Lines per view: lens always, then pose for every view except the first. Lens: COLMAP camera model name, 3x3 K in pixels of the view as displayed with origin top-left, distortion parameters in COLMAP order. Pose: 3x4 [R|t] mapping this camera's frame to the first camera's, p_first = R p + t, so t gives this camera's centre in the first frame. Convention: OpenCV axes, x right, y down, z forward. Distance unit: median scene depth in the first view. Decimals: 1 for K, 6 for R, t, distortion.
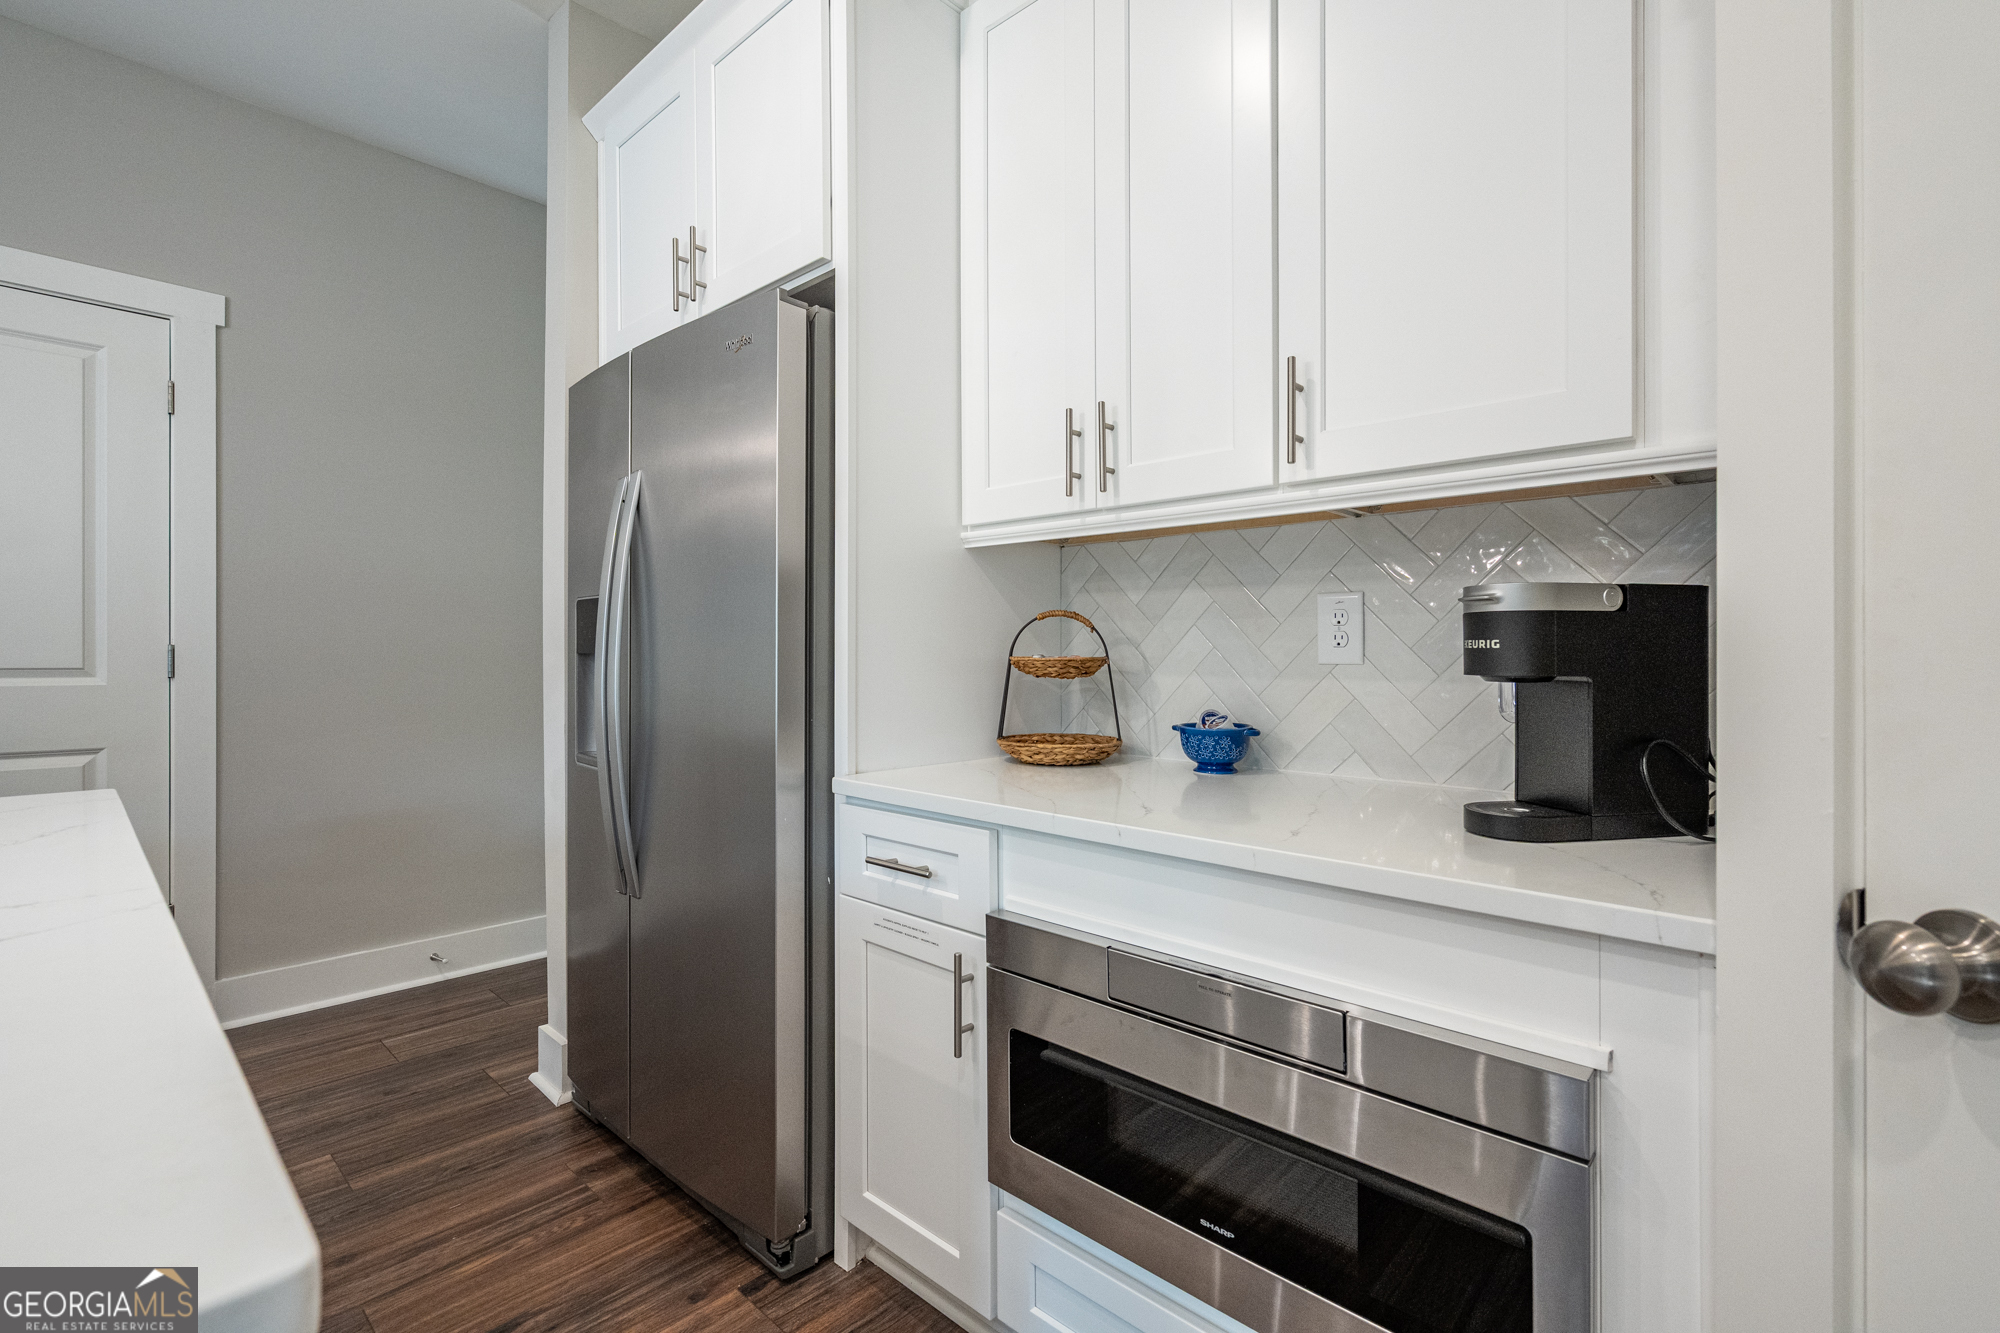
lens RADIAL K [[904.3, 0, 1001.2], [0, 904.3, 658.8], [0, 0, 1]] dist [-0.001341, 0.000005]
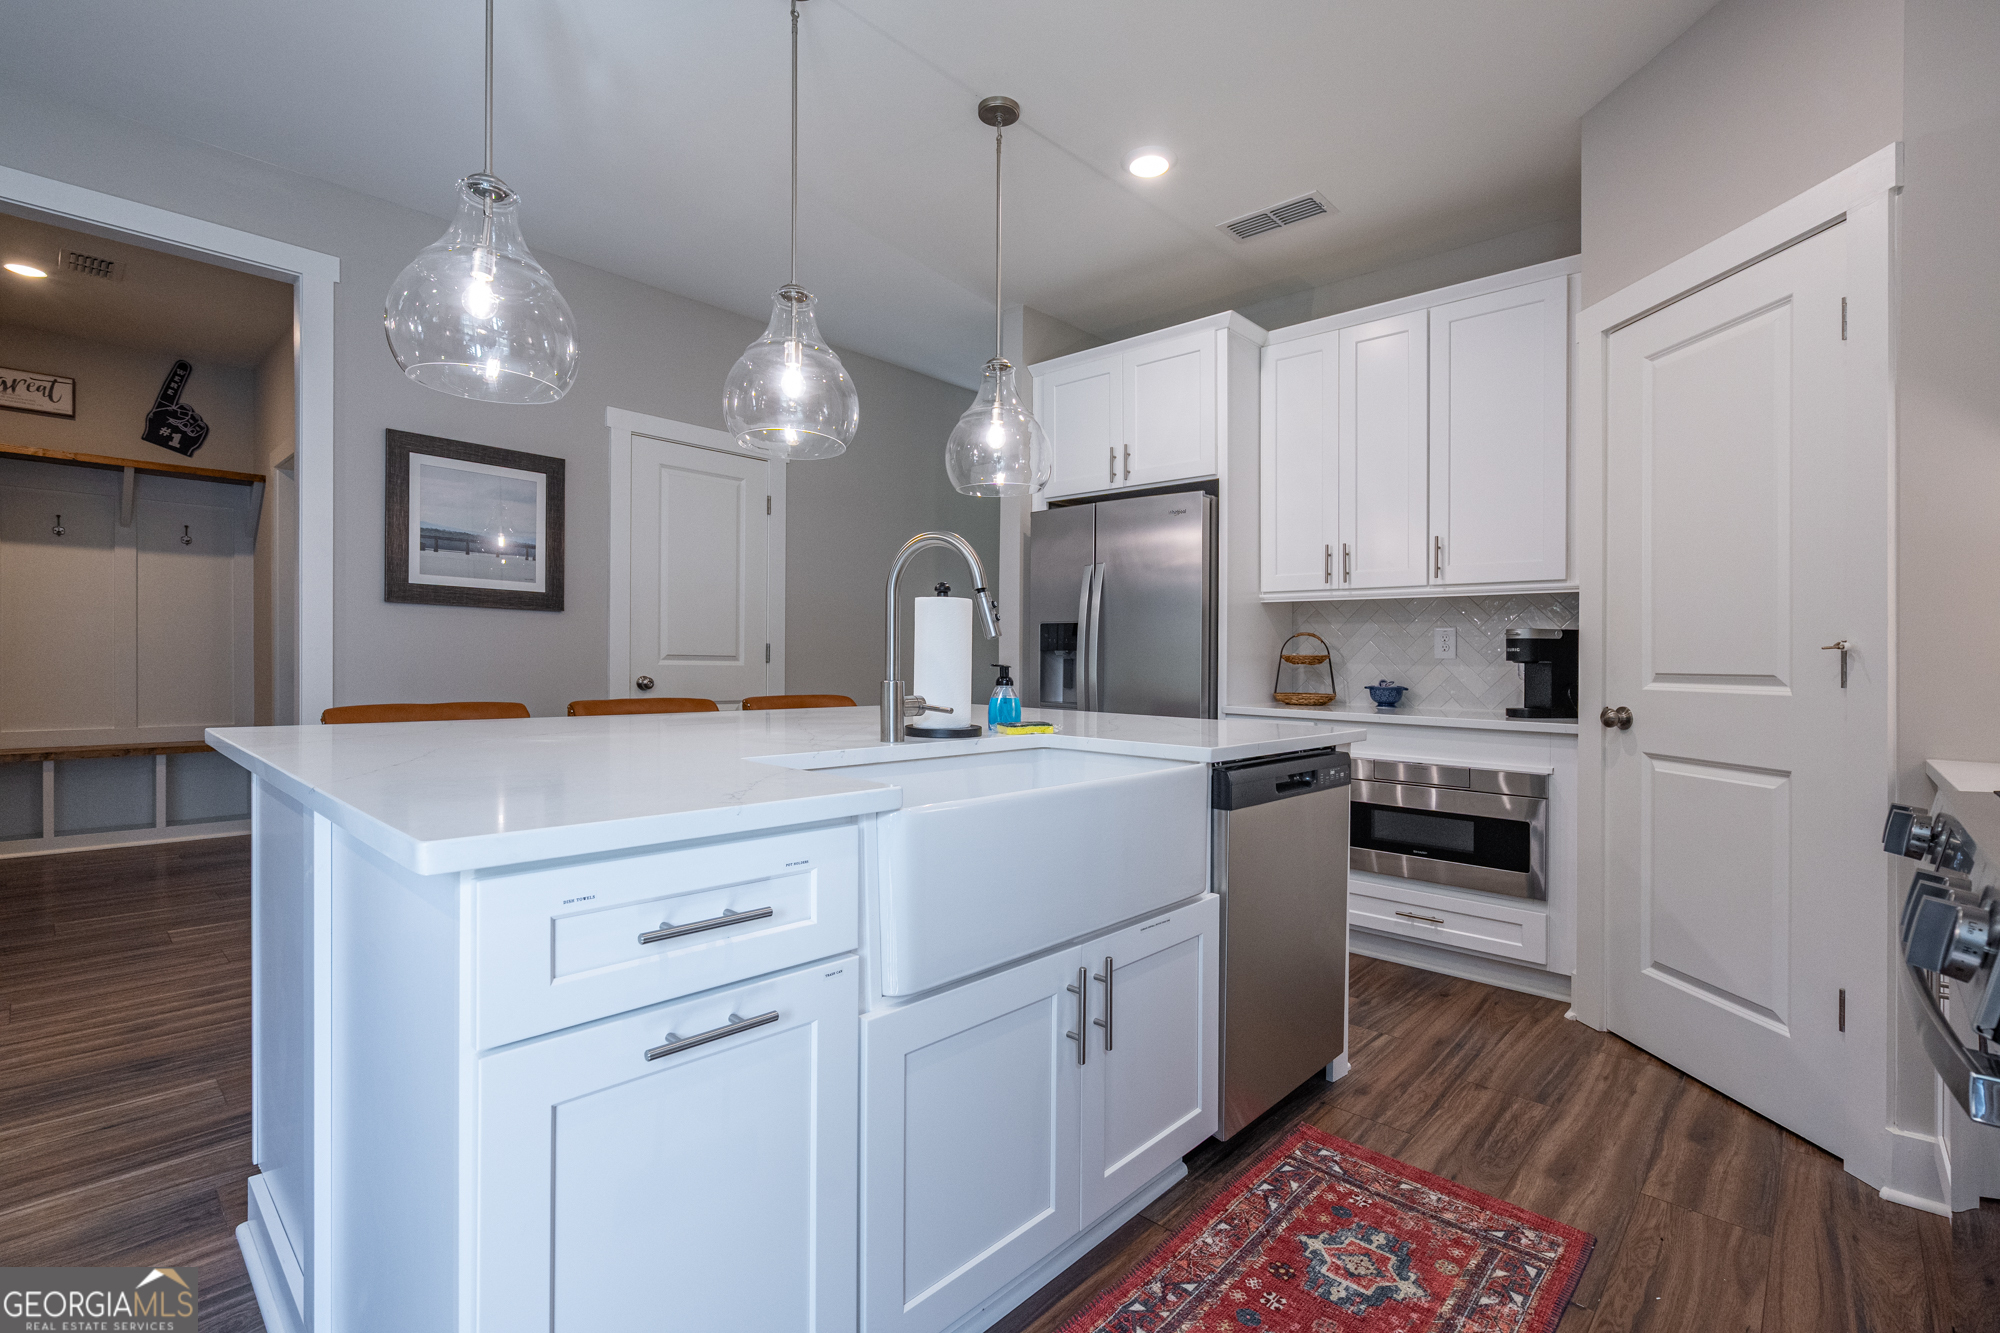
lens RADIAL K [[904.3, 0, 1001.2], [0, 904.3, 658.8], [0, 0, 1]] dist [-0.001341, 0.000005]
pose [[0.999925, 0.012126, 0.001660, -0.735712], [-0.012112, 0.999892, -0.008270, 0.037796], [-0.001760, 0.008249, 0.999964, -1.250727]]
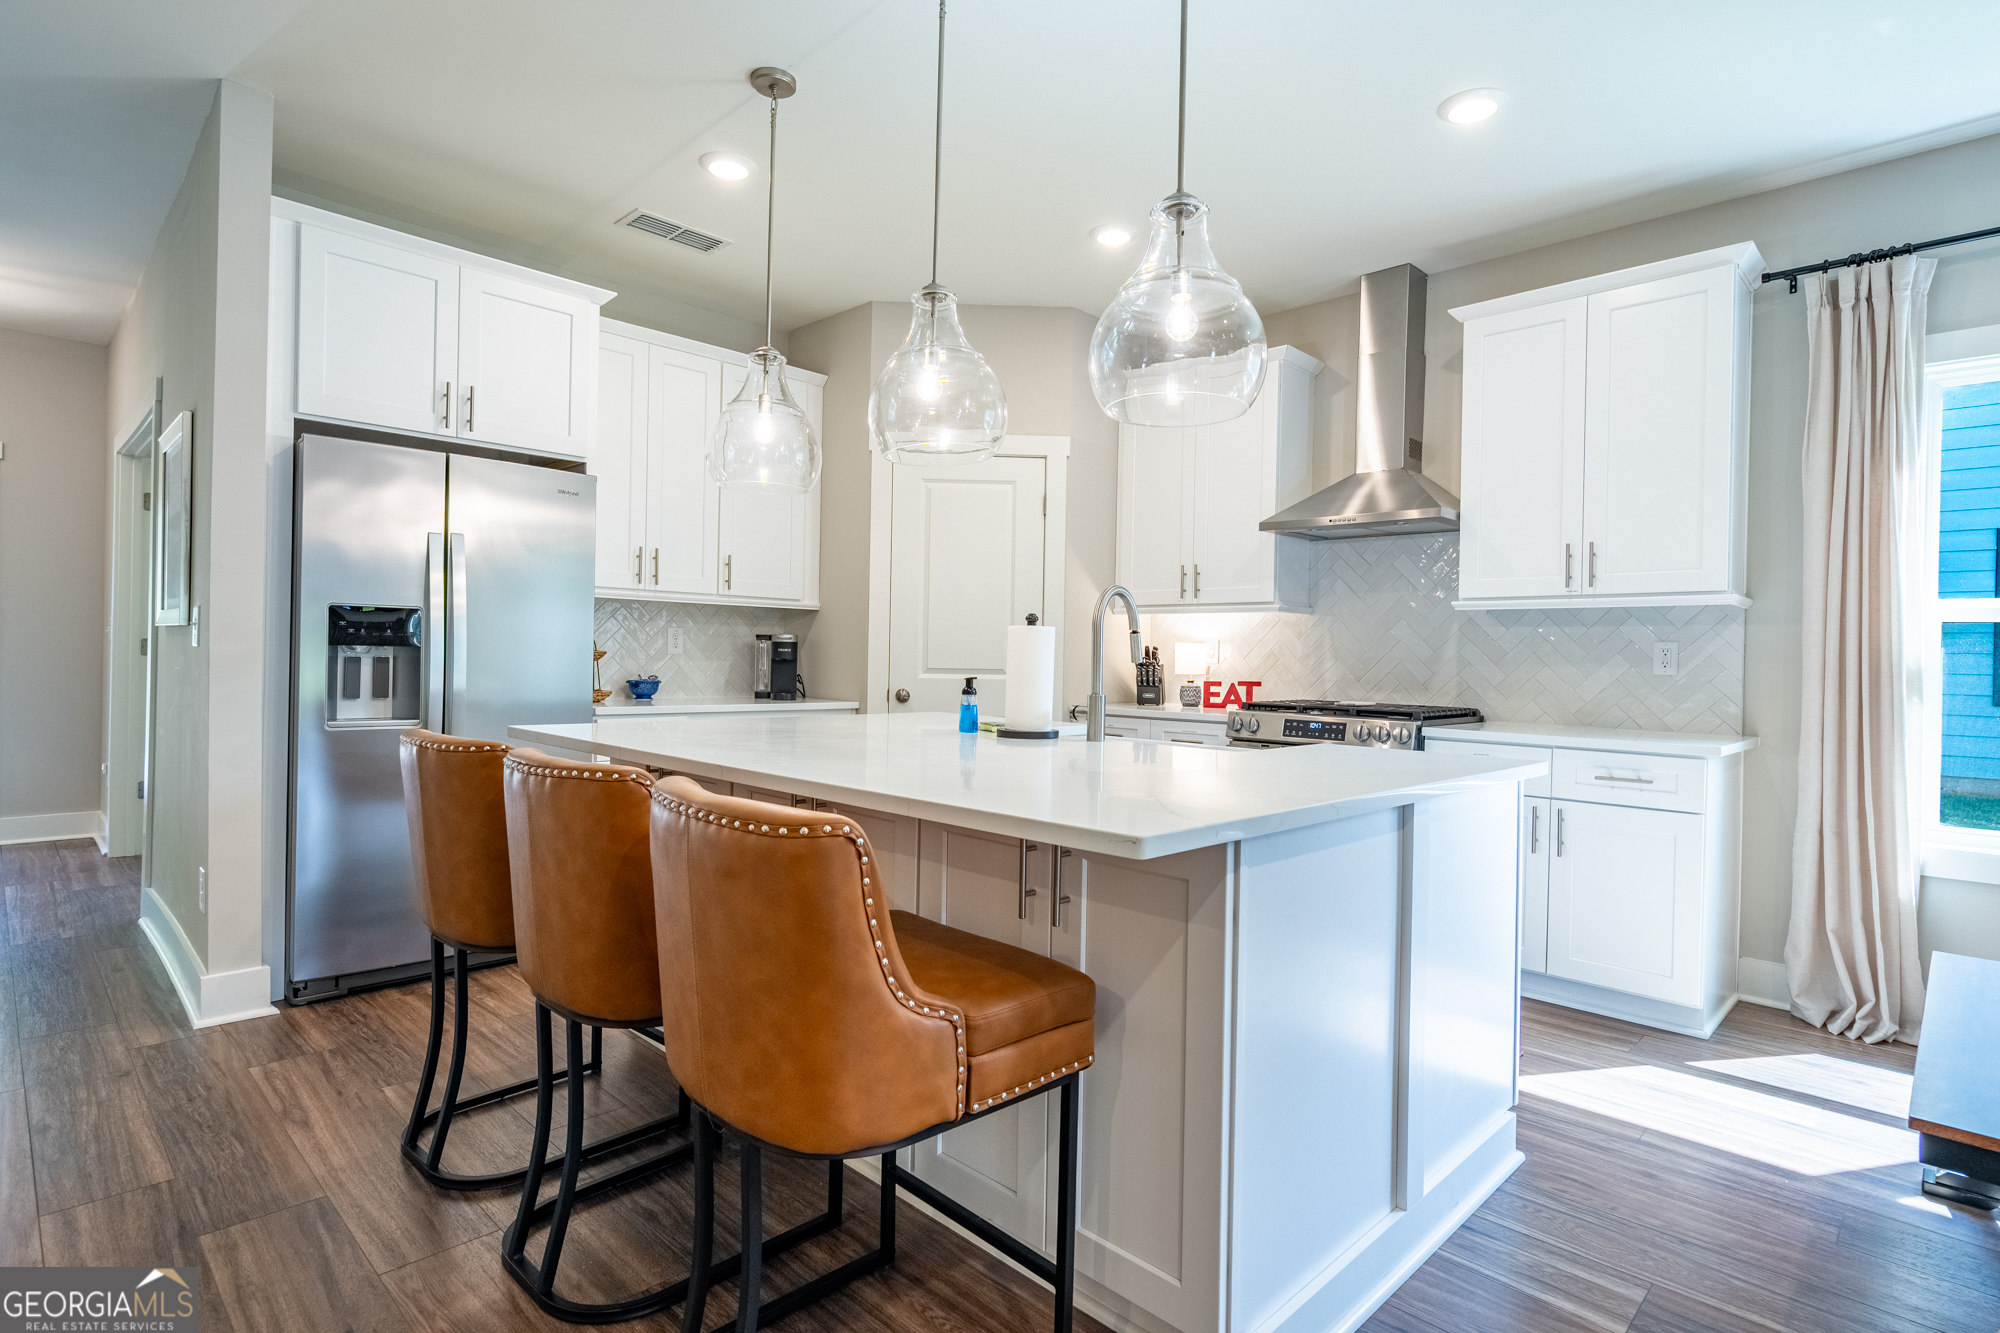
lens RADIAL K [[1008.3, 0, 1000.0], [0, 1008.3, 666.5], [0, 0, 1]] dist [-0.000765, -0.000098]
pose [[0.029301, -0.010694, 0.999513, -2.519818], [-0.010855, 0.999880, 0.011016, -0.002579], [-0.999512, -0.011172, 0.029181, -0.019072]]
